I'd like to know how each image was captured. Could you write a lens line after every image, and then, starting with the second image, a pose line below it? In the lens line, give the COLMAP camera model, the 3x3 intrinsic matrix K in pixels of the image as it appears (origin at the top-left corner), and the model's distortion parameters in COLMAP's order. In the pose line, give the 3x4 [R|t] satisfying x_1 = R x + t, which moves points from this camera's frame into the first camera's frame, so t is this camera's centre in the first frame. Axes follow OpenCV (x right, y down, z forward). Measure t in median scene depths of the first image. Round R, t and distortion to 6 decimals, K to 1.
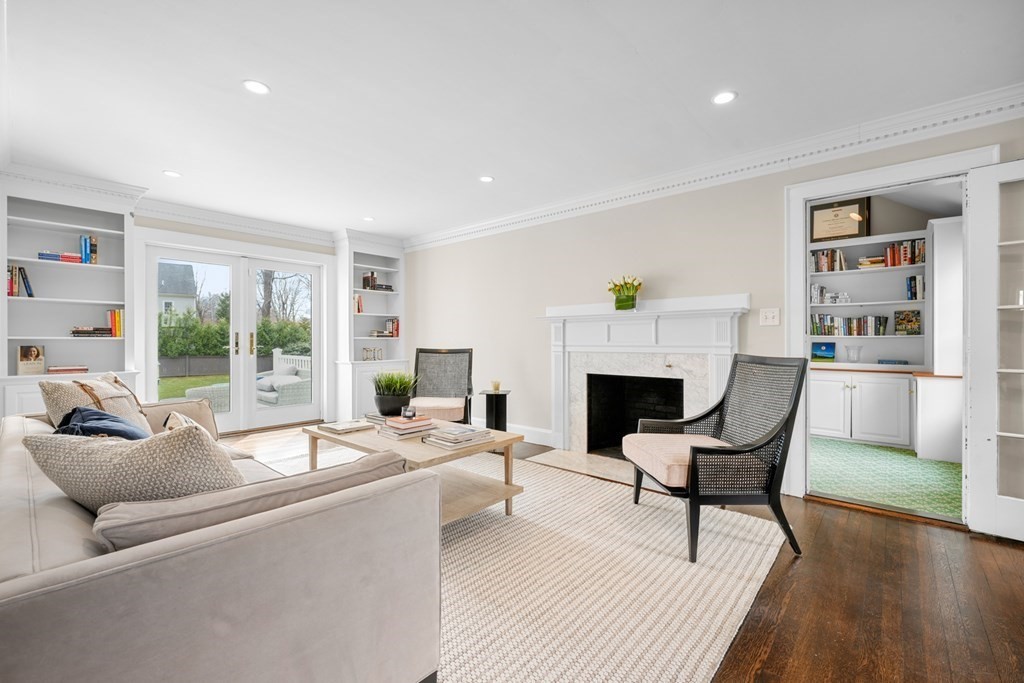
lens RADIAL K [[433.6, 0, 516.1], [0, 433.6, 343.7], [0, 0, 1]] dist [-0.001653, 0.000578]
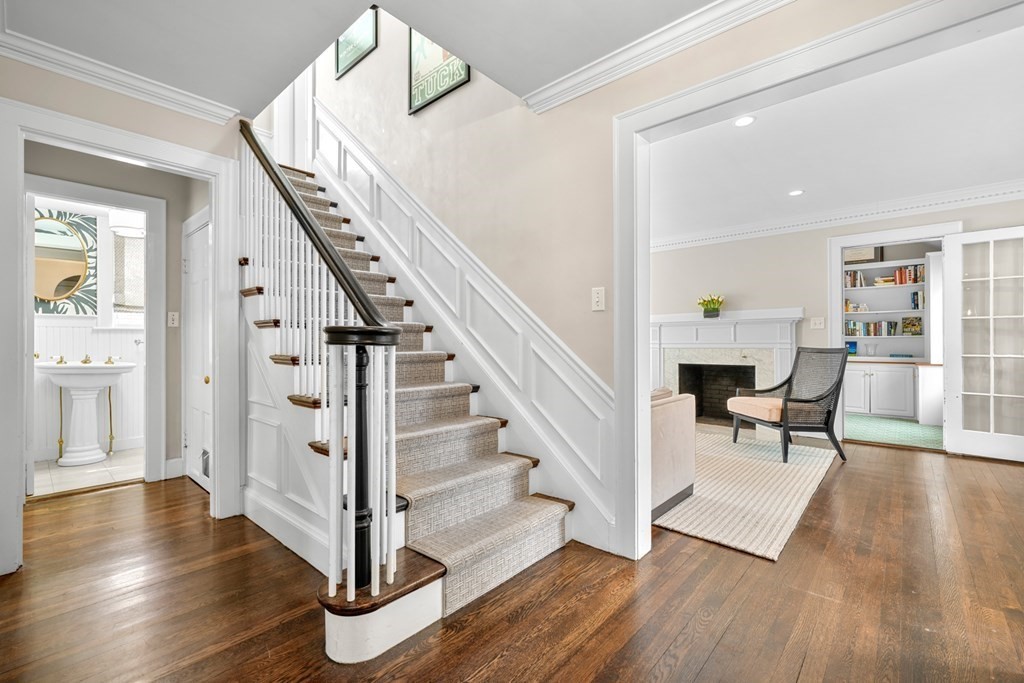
lens RADIAL K [[433.6, 0, 518.6], [0, 433.6, 343.3], [0, 0, 1]] dist [-0.001653, 0.000578]
pose [[0.999930, -0.000904, -0.011814, -0.334686], [0.000814, 0.999971, -0.007571, 0.014392], [0.011820, 0.007561, 0.999902, -0.398492]]
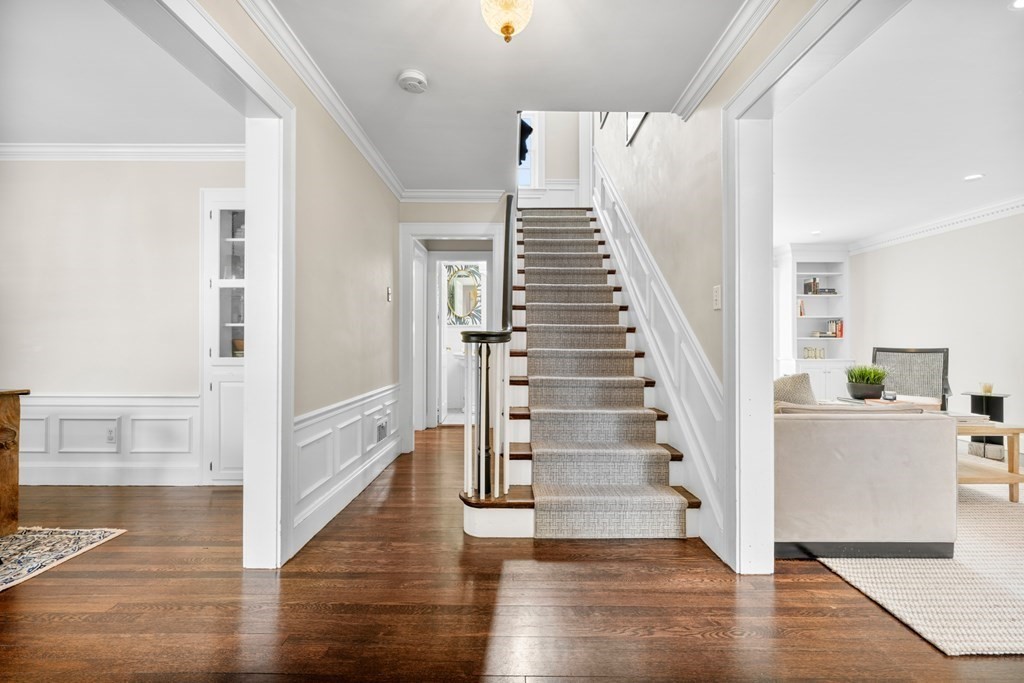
lens RADIAL K [[433.6, 0, 517.6], [0, 433.6, 336.2], [0, 0, 1]] dist [-0.001653, 0.000578]
pose [[0.662778, -0.008843, -0.748763, -0.015730], [-0.010409, 0.999725, -0.021020, 0.016386], [0.748743, 0.021725, 0.662504, -0.390057]]
